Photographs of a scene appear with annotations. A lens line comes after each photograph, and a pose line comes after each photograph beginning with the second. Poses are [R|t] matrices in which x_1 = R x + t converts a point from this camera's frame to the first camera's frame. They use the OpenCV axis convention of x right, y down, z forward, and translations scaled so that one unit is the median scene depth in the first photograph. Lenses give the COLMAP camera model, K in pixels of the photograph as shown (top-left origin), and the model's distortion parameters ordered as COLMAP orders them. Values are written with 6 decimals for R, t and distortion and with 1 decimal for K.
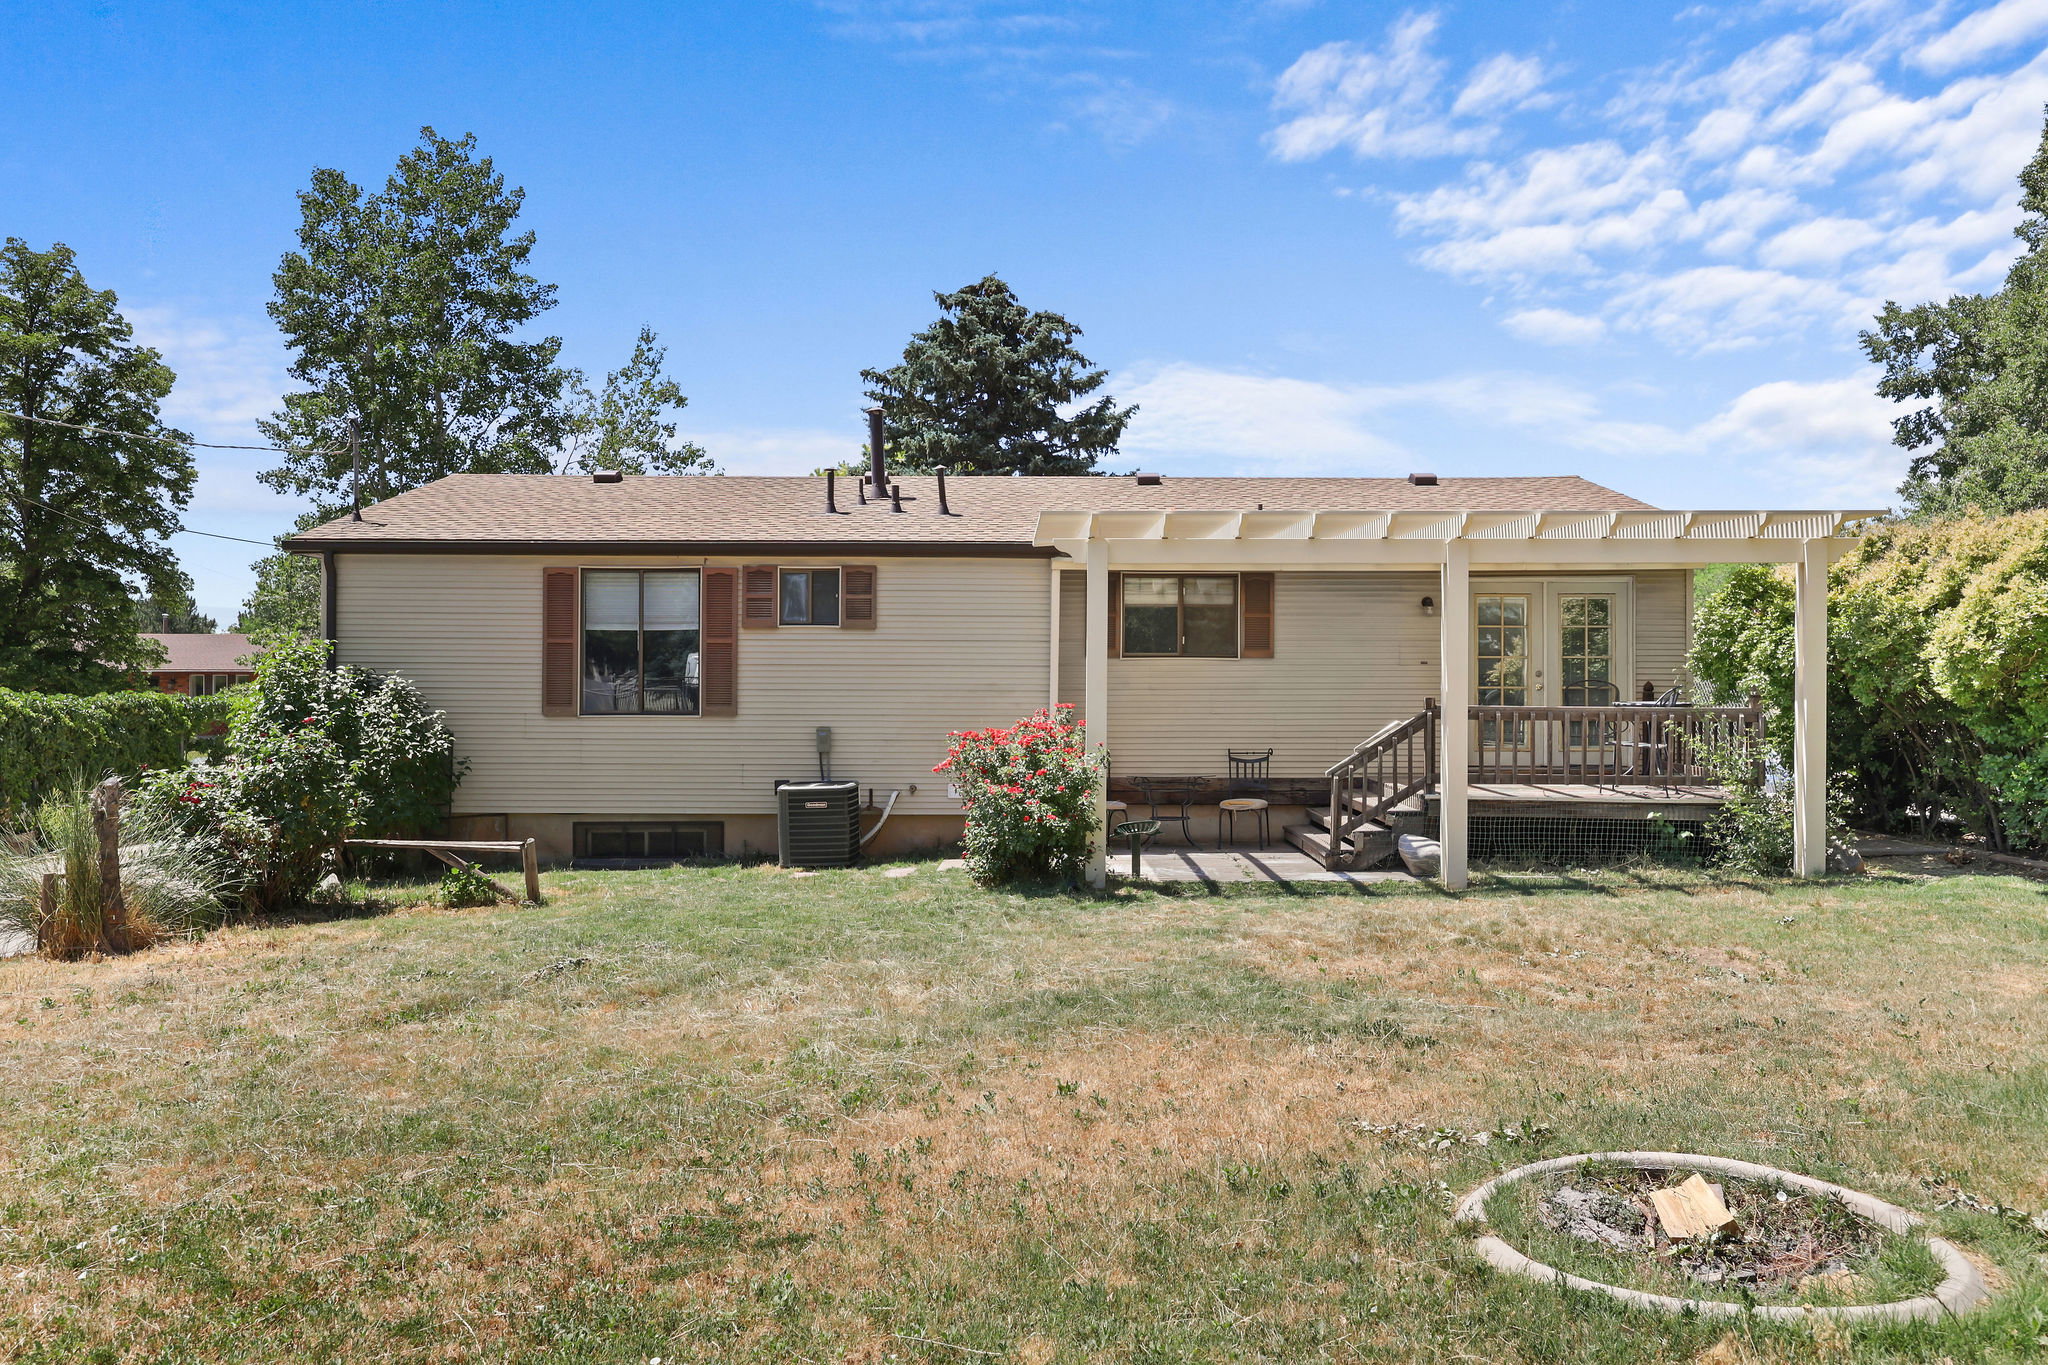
lens RADIAL K [[1498.8, 0, 1019.3], [0, 1498.8, 674.1], [0, 0, 1]] dist [0.005692, 0.003333]
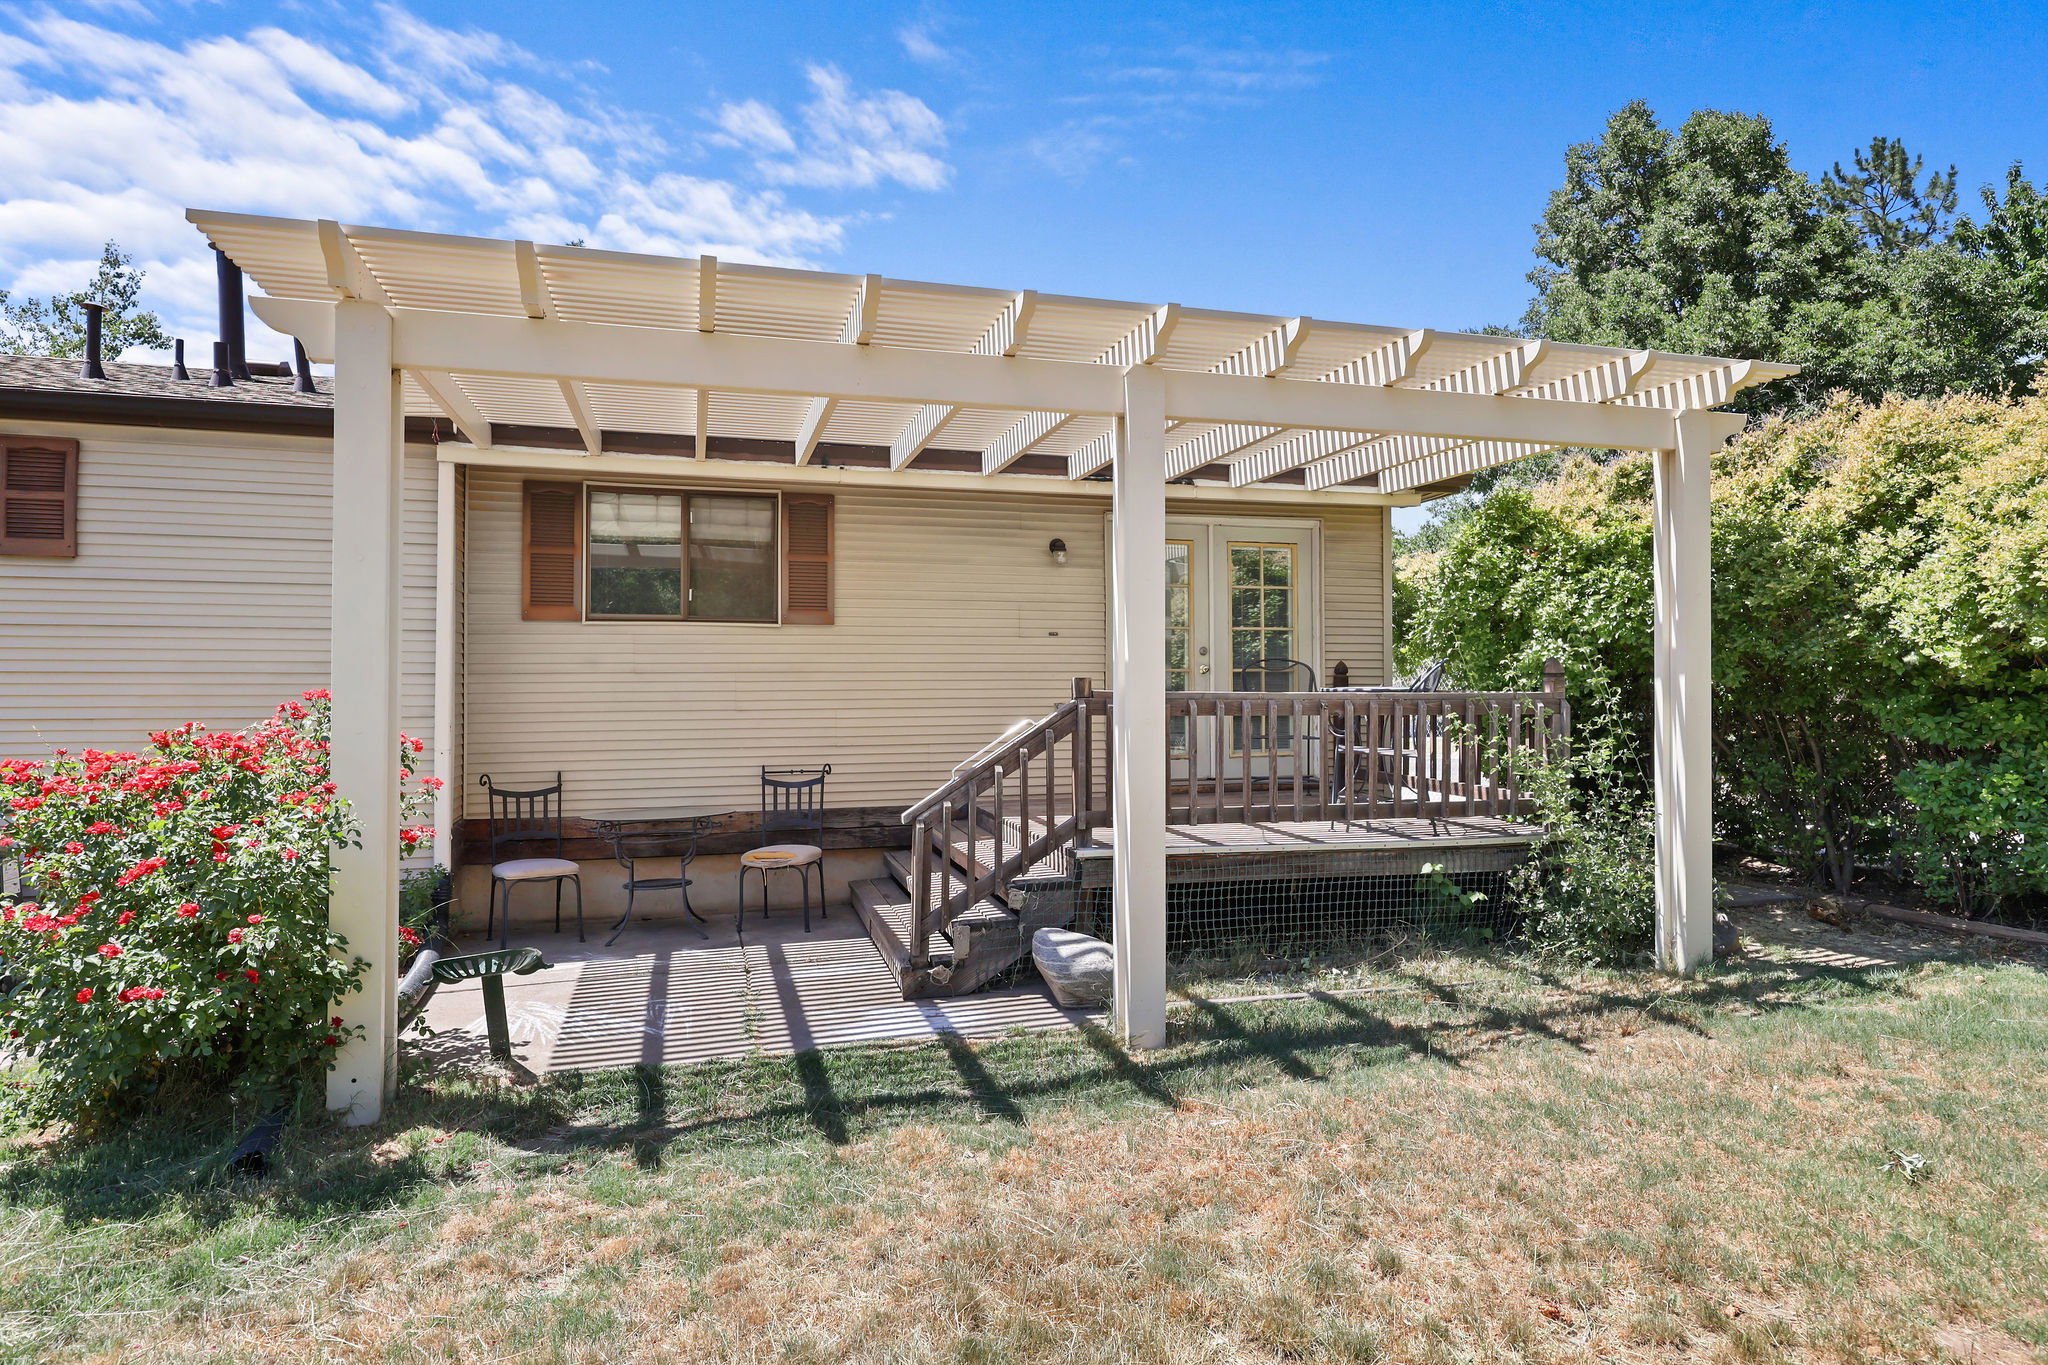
lens RADIAL K [[1121.7, 0, 1029.0], [0, 1121.7, 678.7], [0, 0, 1]] dist [-0.005407, 0.002085]
pose [[0.960201, -0.002134, 0.279303, 0.118489], [0.003018, 0.999992, -0.002734, 0.015165], [-0.279295, 0.003468, 0.960199, 0.523364]]
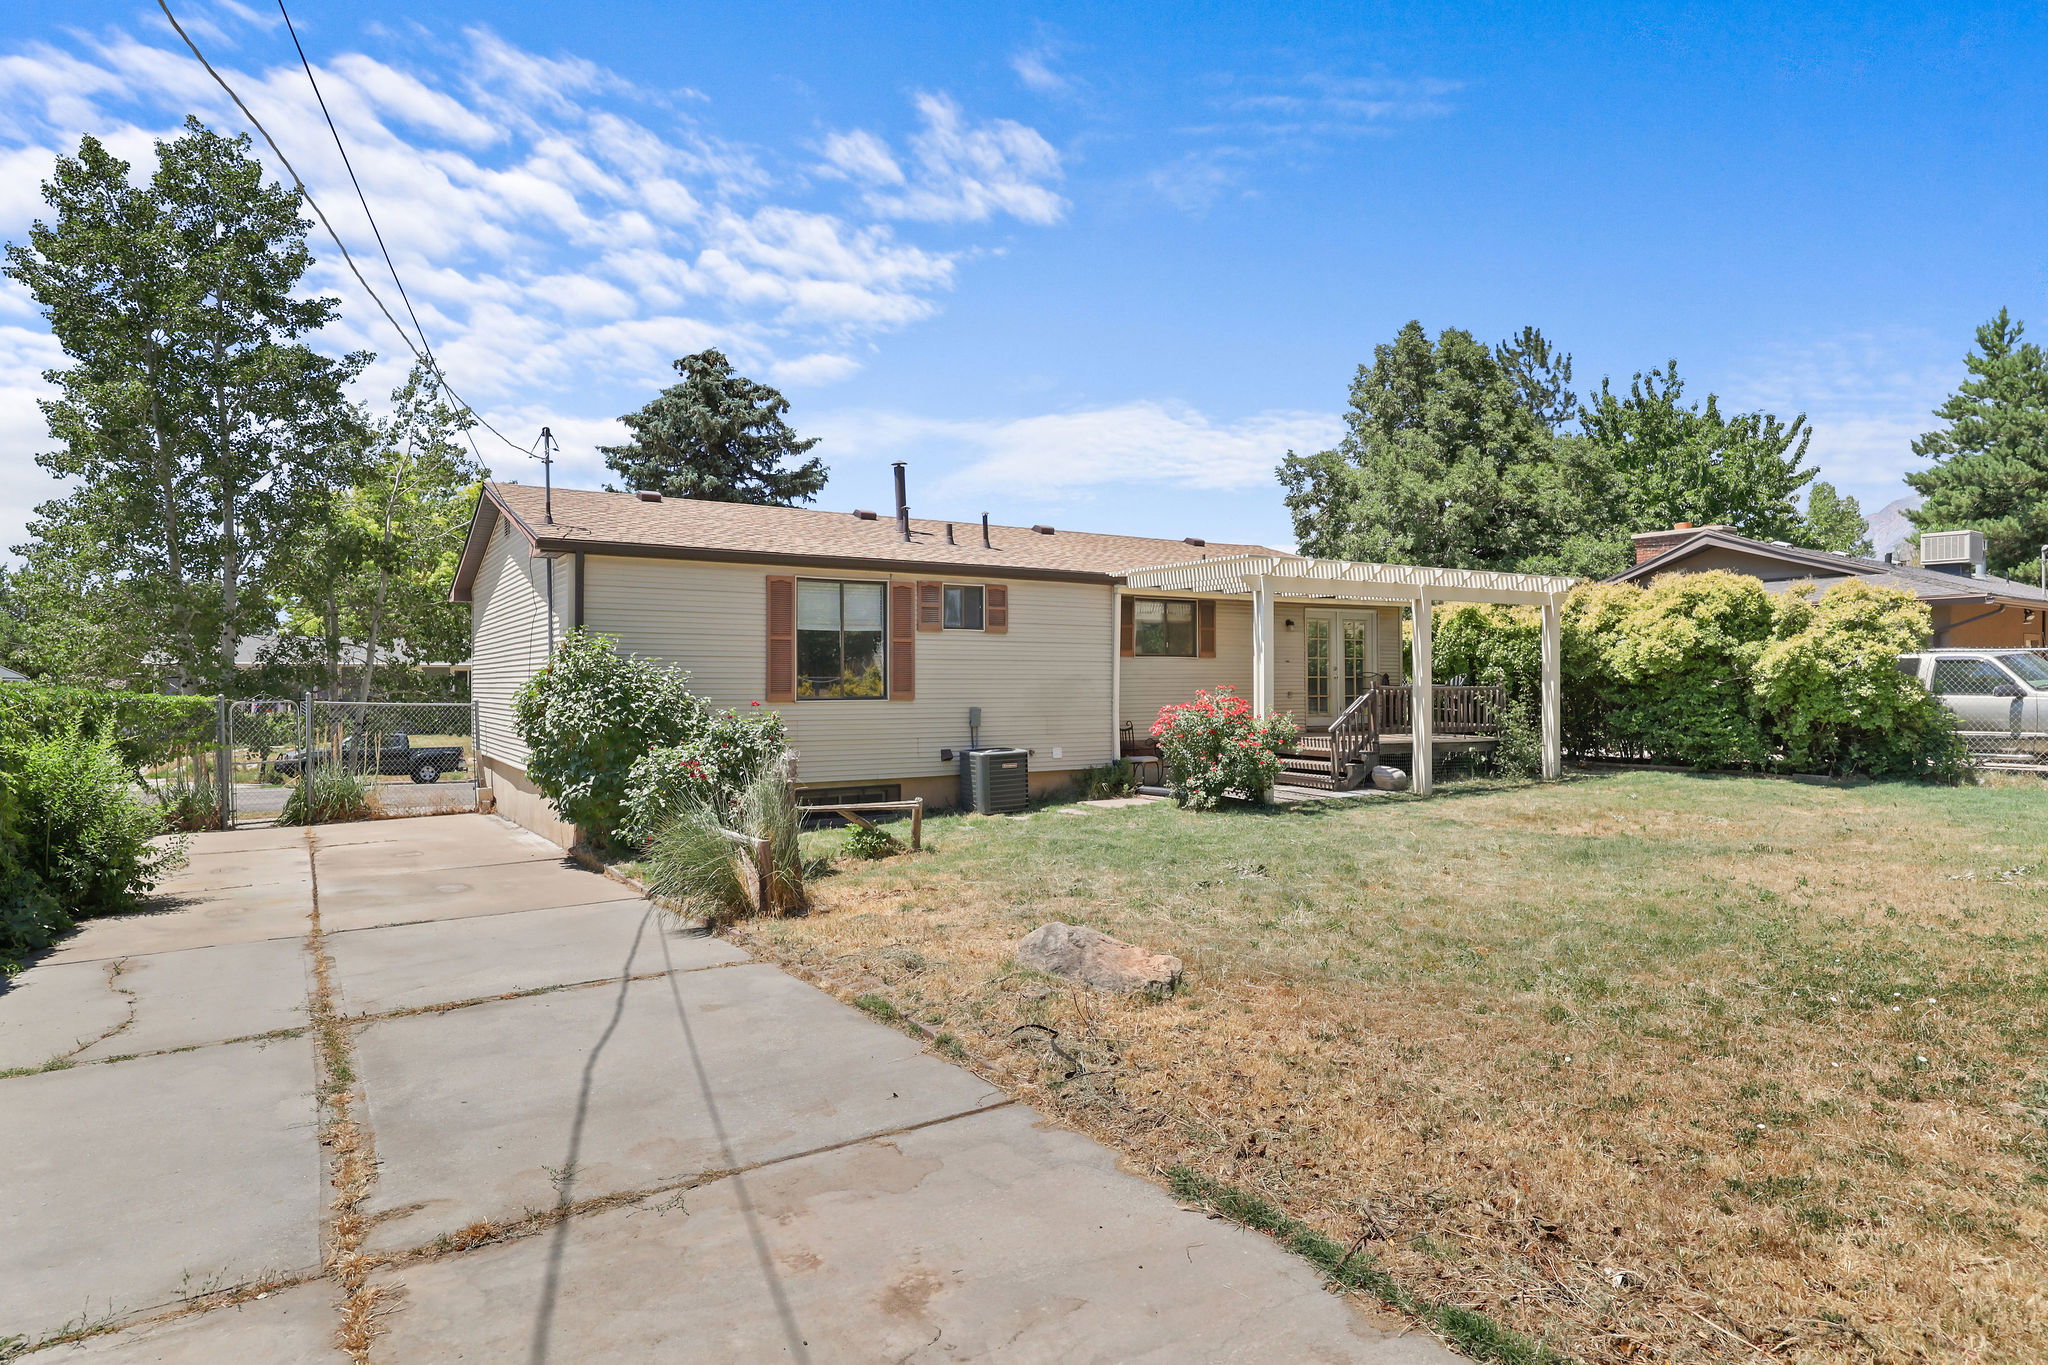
lens RADIAL K [[1158.6, 0, 1024.7], [0, 1158.6, 677.5], [0, 0, 1]] dist [-0.012111, -0.004041]
pose [[0.845555, -0.001205, 0.533887, -0.630794], [0.002116, 0.999997, -0.001094, 0.010613], [-0.533884, 0.002054, 0.845555, 0.124699]]
